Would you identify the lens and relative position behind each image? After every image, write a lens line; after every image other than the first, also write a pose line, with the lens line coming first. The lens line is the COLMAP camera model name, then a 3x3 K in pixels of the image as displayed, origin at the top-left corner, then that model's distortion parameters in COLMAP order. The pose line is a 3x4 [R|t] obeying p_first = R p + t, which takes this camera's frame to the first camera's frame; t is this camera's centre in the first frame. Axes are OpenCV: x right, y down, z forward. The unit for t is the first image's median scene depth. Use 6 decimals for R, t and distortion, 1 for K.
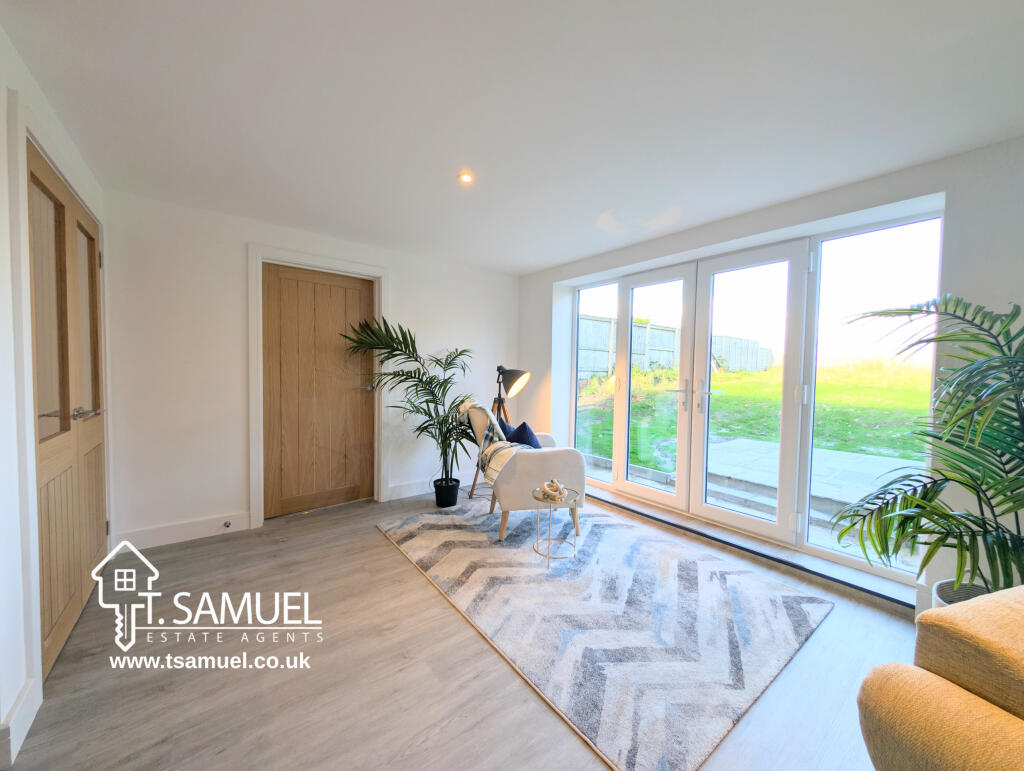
lens RADIAL K [[389.6, 0, 512.1], [0, 389.6, 385.0], [0, 0, 1]] dist [-0.000411, -0.000040]
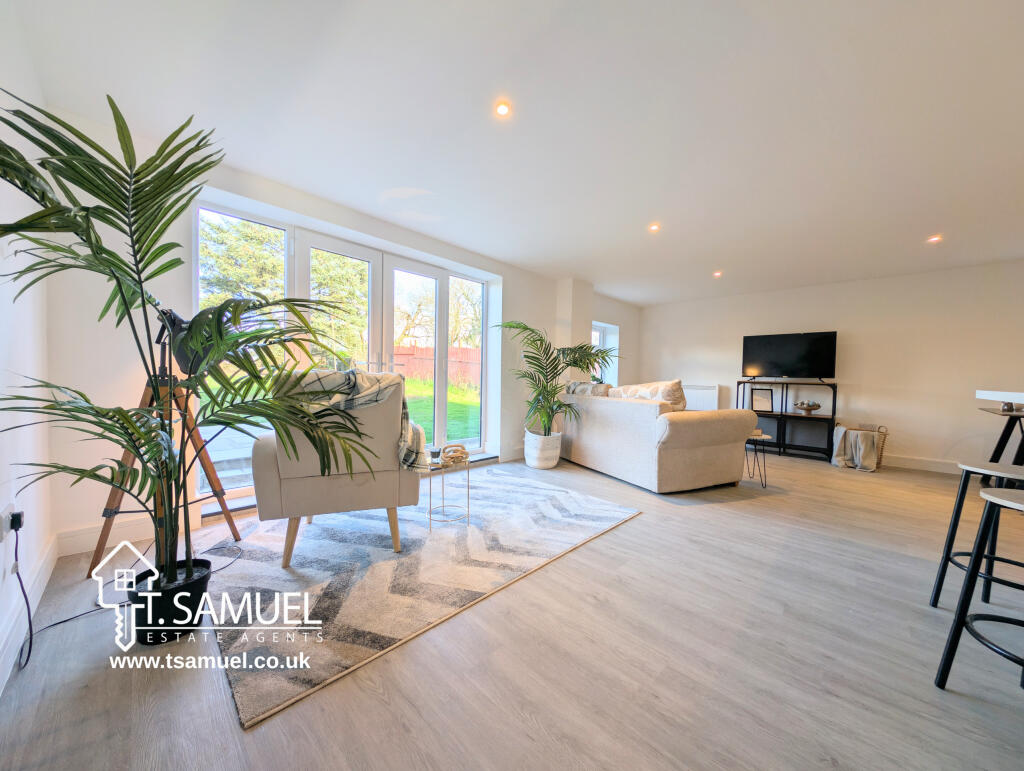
lens RADIAL K [[362.9, 0, 509.1], [0, 362.9, 384.3], [0, 0, 1]] dist [0.000040, -0.000016]
pose [[-0.136144, -0.055497, 0.989133, -0.923867], [0.011895, 0.998266, 0.057647, 0.035029], [-0.990618, 0.019614, -0.135248, 1.066035]]
